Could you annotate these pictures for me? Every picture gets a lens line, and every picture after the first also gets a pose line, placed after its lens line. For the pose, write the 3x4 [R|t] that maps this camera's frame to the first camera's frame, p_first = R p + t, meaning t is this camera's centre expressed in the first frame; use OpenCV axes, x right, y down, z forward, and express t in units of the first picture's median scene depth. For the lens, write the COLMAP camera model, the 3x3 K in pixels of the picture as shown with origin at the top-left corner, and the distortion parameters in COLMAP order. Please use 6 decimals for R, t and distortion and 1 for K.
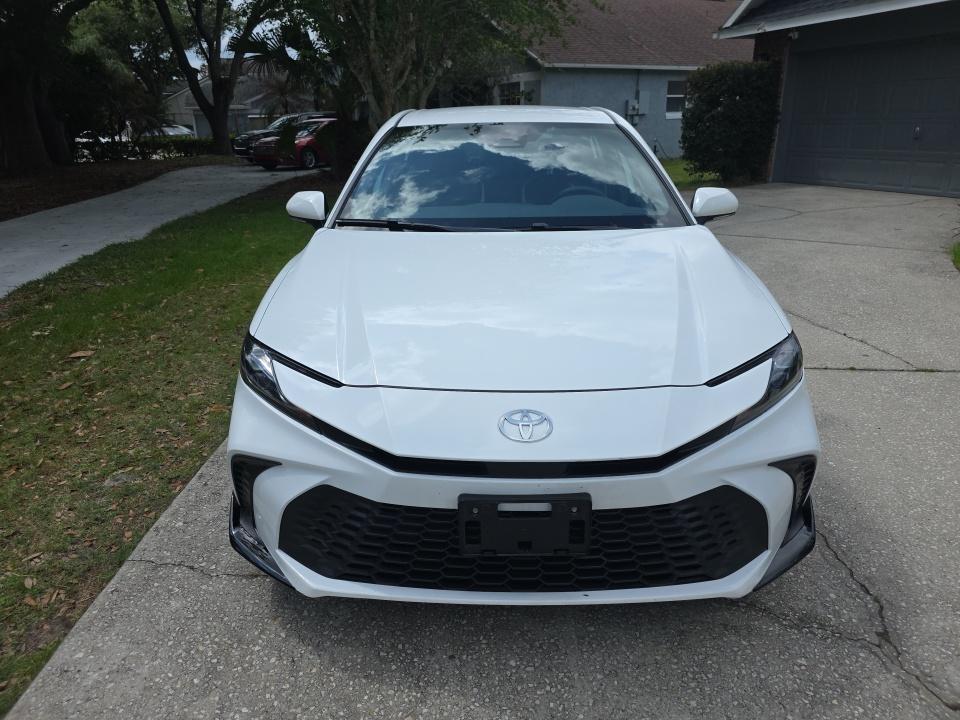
lens RADIAL K [[621.6, 0, 480.0], [0, 621.6, 360.0], [0, 0, 1]] dist [0.008816, -0.003355]
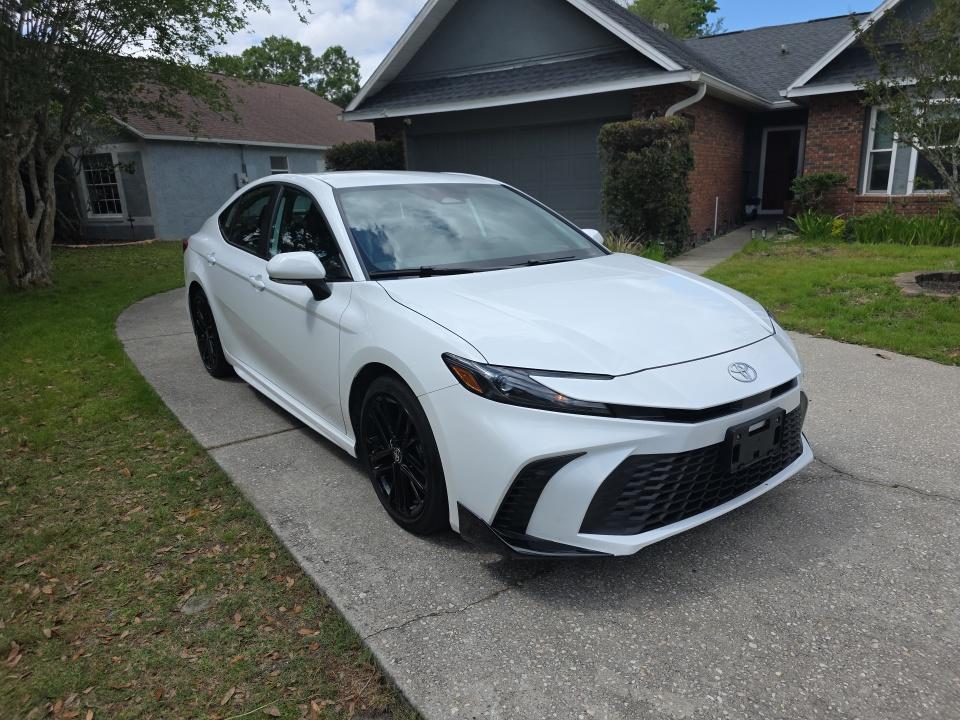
lens RADIAL K [[621.6, 0, 480.0], [0, 621.6, 360.0], [0, 0, 1]] dist [0.008816, -0.003355]
pose [[0.804874, -0.167251, 0.569390, -0.143742], [0.226700, 0.973352, -0.034546, -0.001474], [-0.548439, 0.156886, 0.821341, 0.013818]]
